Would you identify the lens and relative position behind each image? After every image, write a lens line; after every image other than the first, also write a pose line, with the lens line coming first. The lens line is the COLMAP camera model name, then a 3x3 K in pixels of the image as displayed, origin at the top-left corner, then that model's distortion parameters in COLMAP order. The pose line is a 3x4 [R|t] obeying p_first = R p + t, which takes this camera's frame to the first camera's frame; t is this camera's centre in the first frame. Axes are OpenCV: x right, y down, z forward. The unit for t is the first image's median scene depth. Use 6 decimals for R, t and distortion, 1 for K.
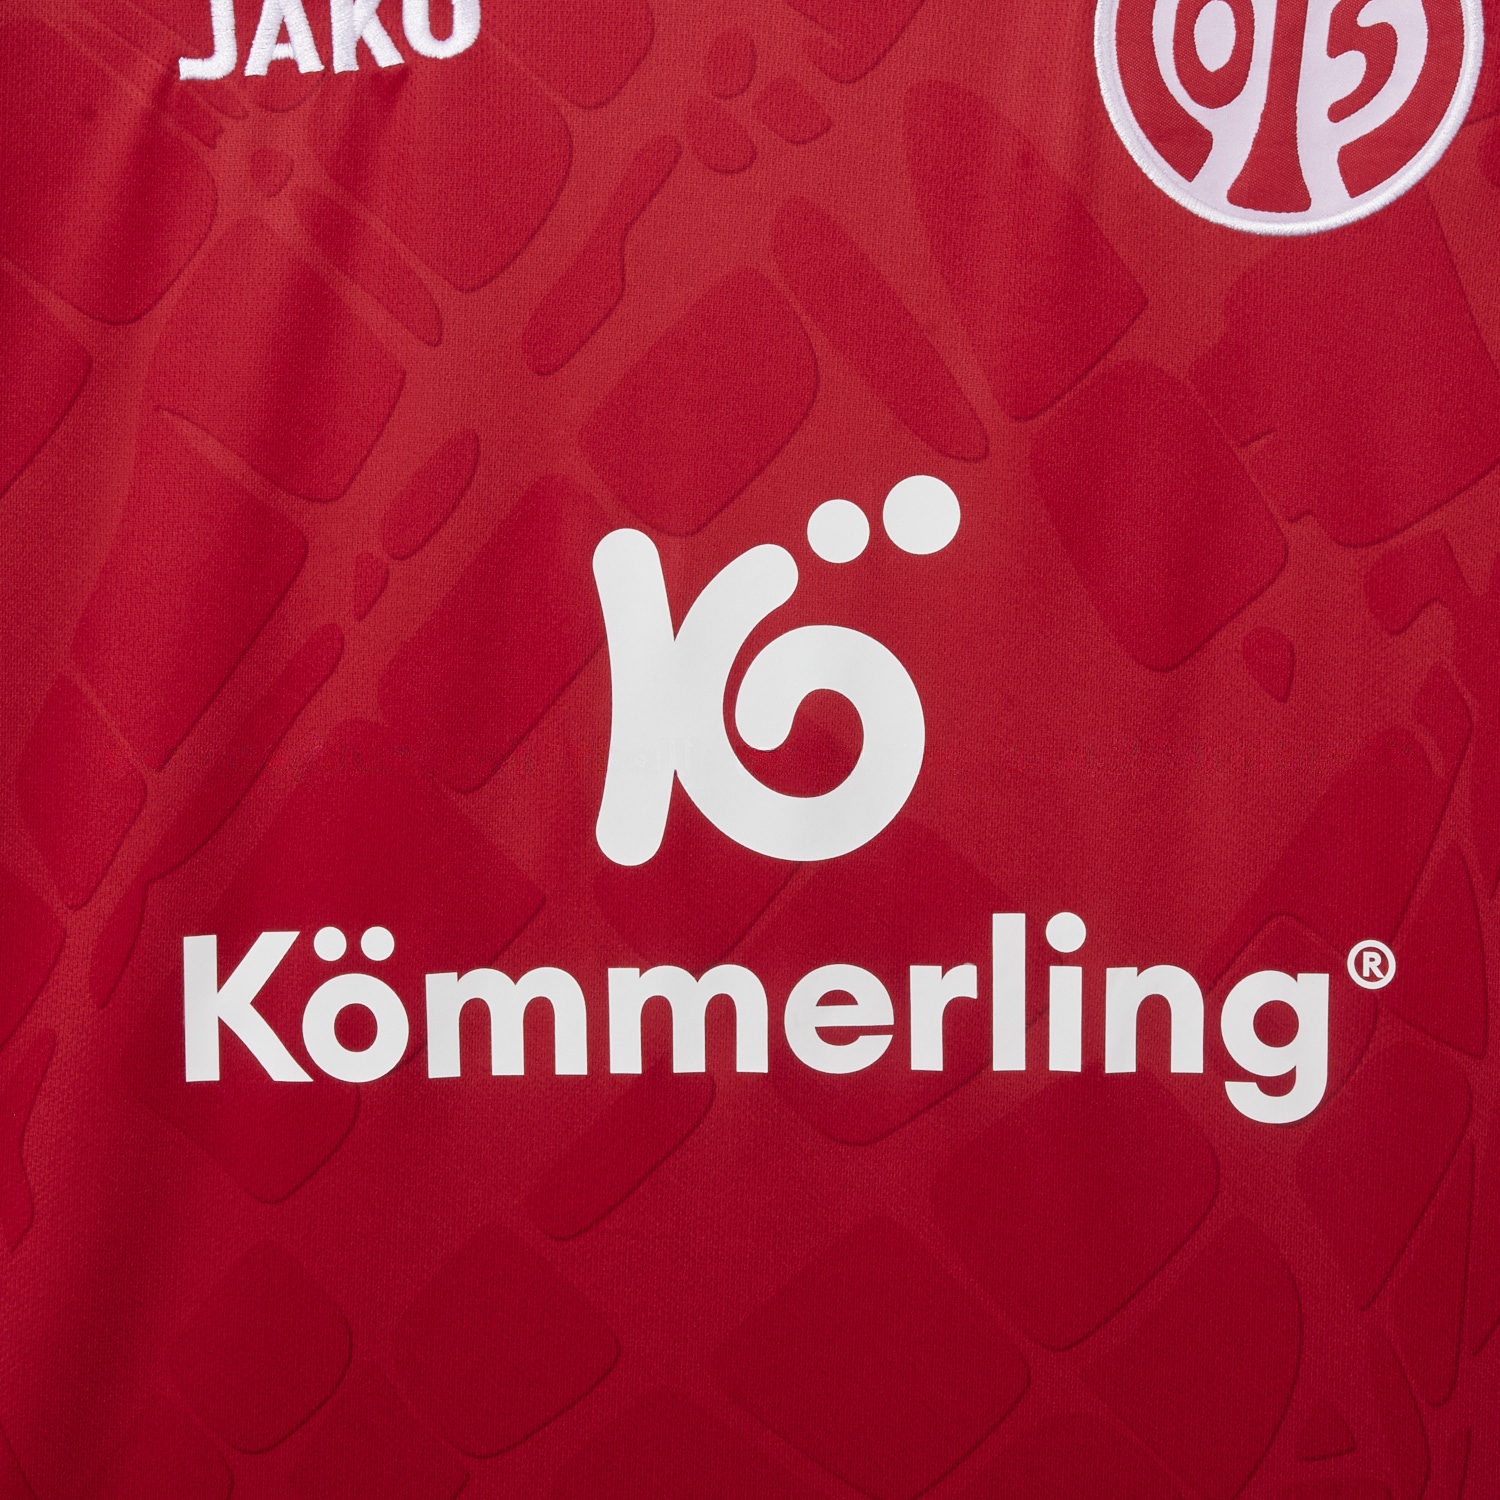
lens RADIAL K [[3236.6, 0, 746.2], [0, 3236.6, 752.0], [0, 0, 1]] dist [-0.063739, 0.000000]
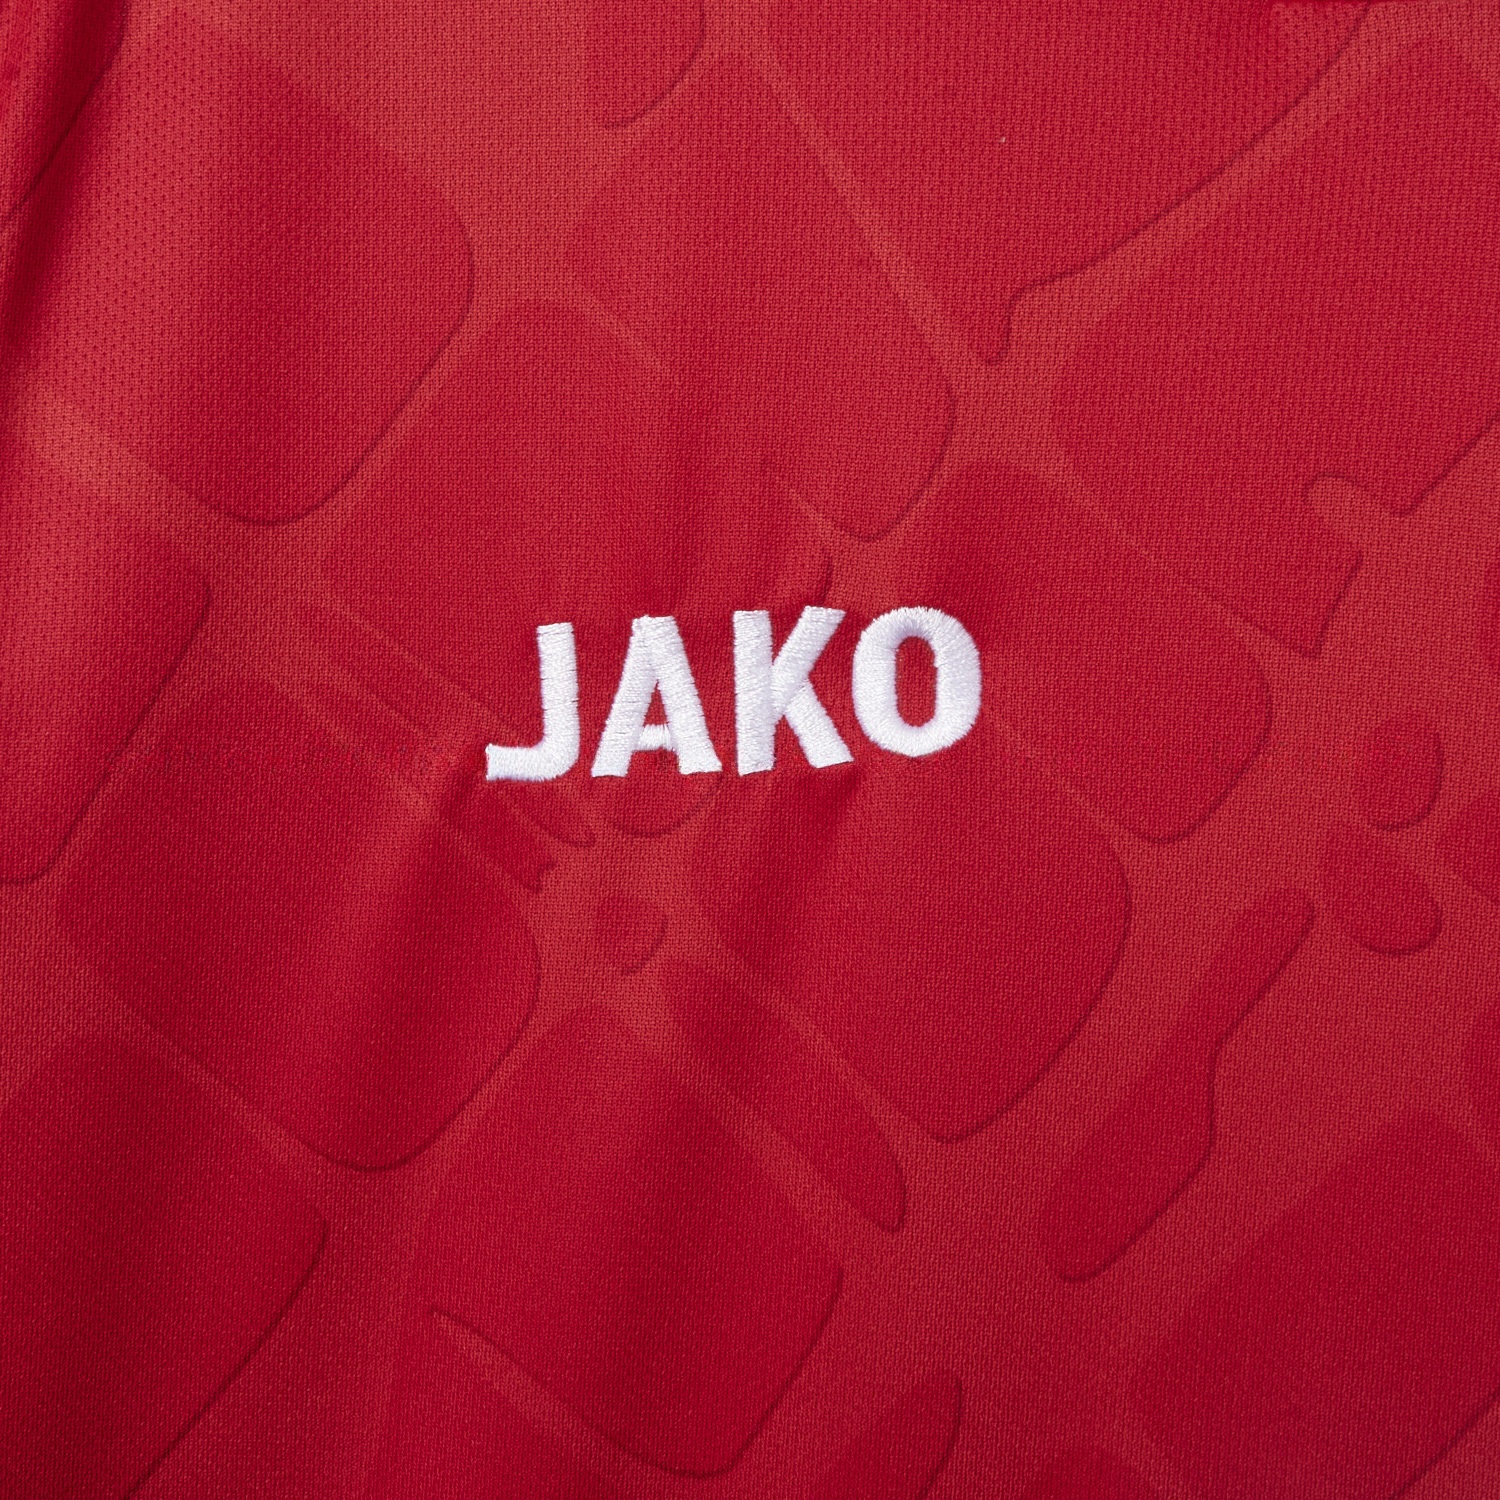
lens RADIAL K [[3236.6, 0, 750.9], [0, 3236.6, 748.6], [0, 0, 1]] dist [-0.063739, 0.000000]
pose [[0.995235, 0.013564, -0.096559, -0.066227], [-0.027660, 0.988870, -0.146186, -0.126049], [0.093501, 0.148161, 0.984533, 0.397339]]
